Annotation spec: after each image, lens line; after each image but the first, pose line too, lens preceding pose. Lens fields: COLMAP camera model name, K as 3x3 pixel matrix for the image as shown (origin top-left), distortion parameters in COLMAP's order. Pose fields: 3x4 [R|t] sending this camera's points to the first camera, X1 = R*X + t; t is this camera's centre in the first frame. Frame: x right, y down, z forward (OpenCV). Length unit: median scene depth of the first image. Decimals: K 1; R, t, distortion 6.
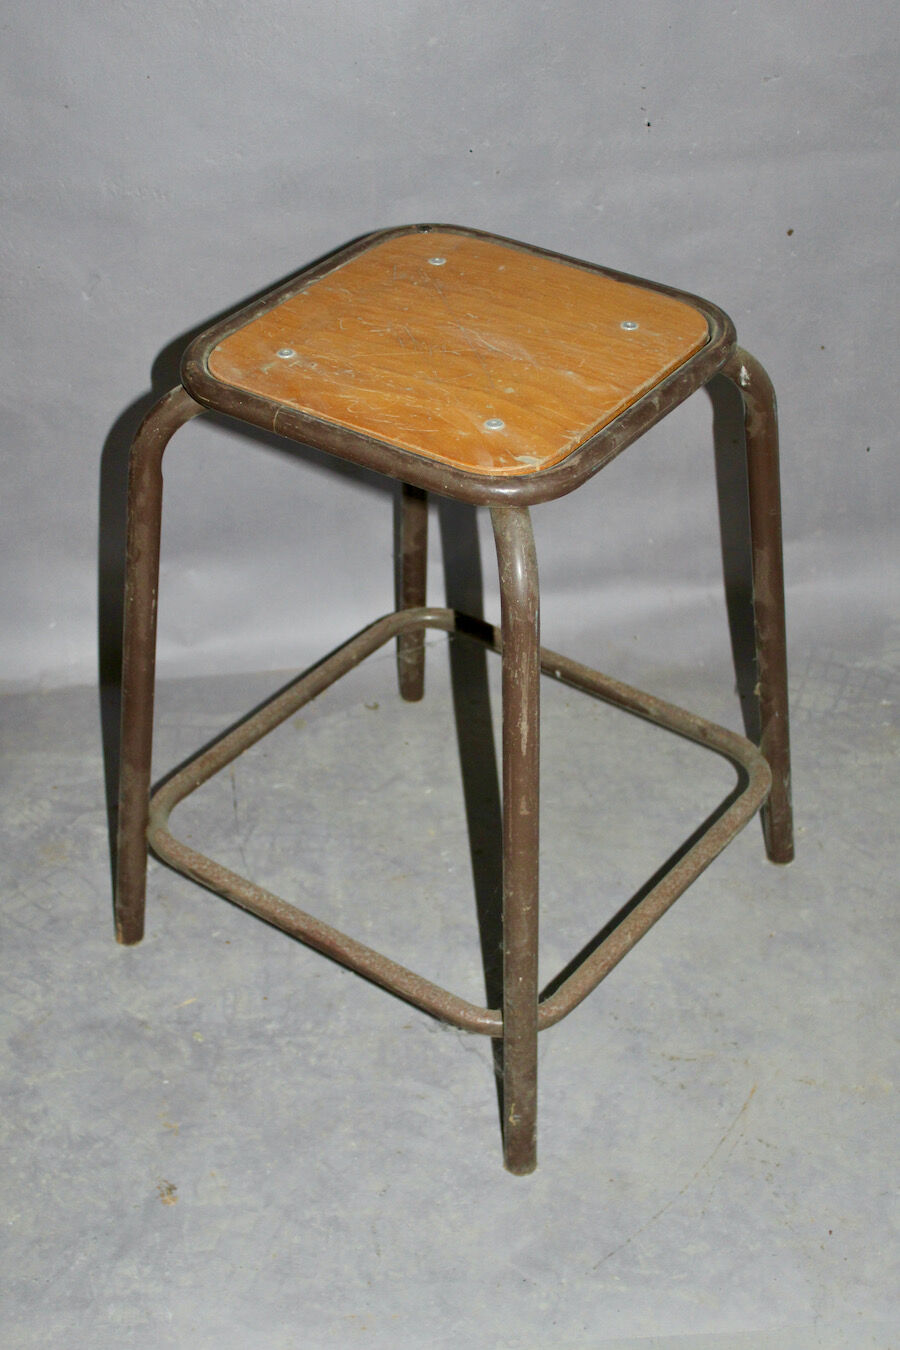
lens RADIAL K [[1856.8, 0, 450.0], [0, 1856.8, 675.0], [0, 0, 1]] dist [-0.018870, 0.041839]
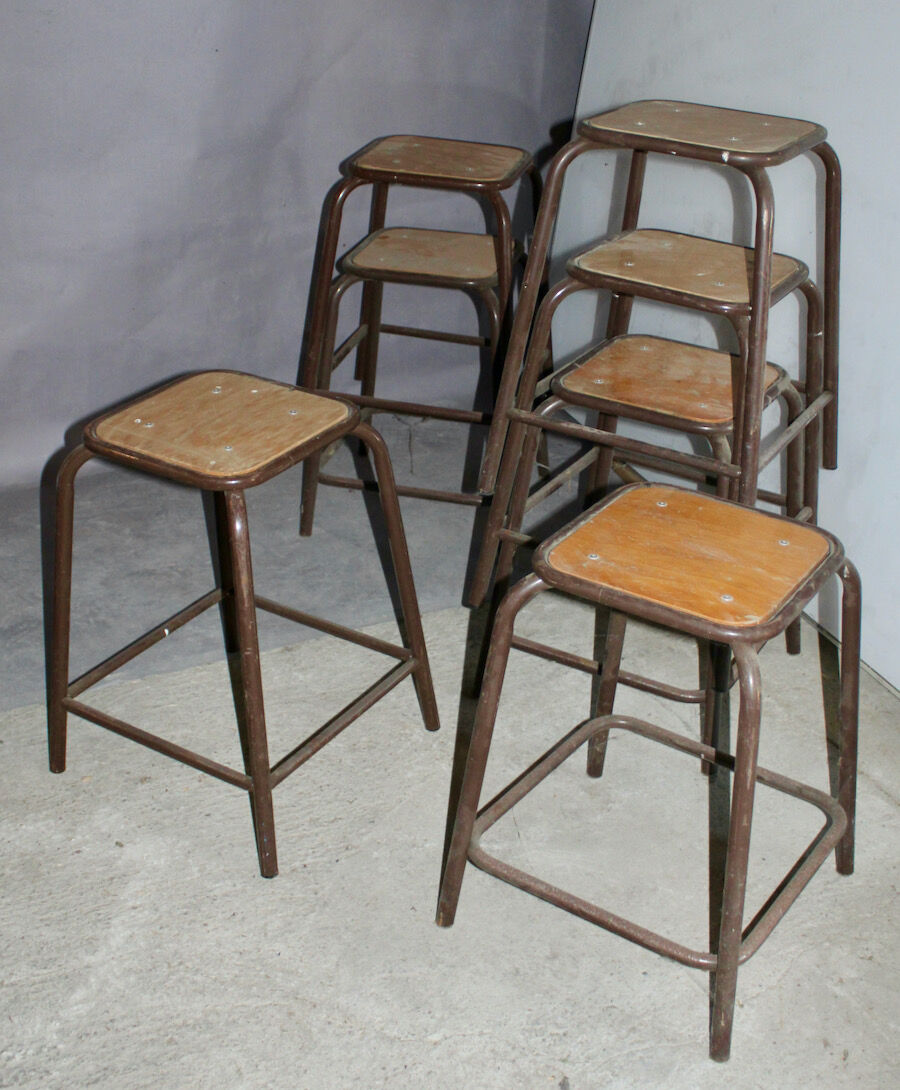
lens RADIAL K [[1493.3, 0, 450.0], [0, 1493.3, 545.0], [0, 0, 1]] dist [-0.041763, -0.070111]
pose [[0.998134, 0.010989, 0.060058, -0.293981], [-0.000159, 0.984135, -0.177424, 0.059929], [-0.061055, 0.177083, 0.982300, -0.342973]]
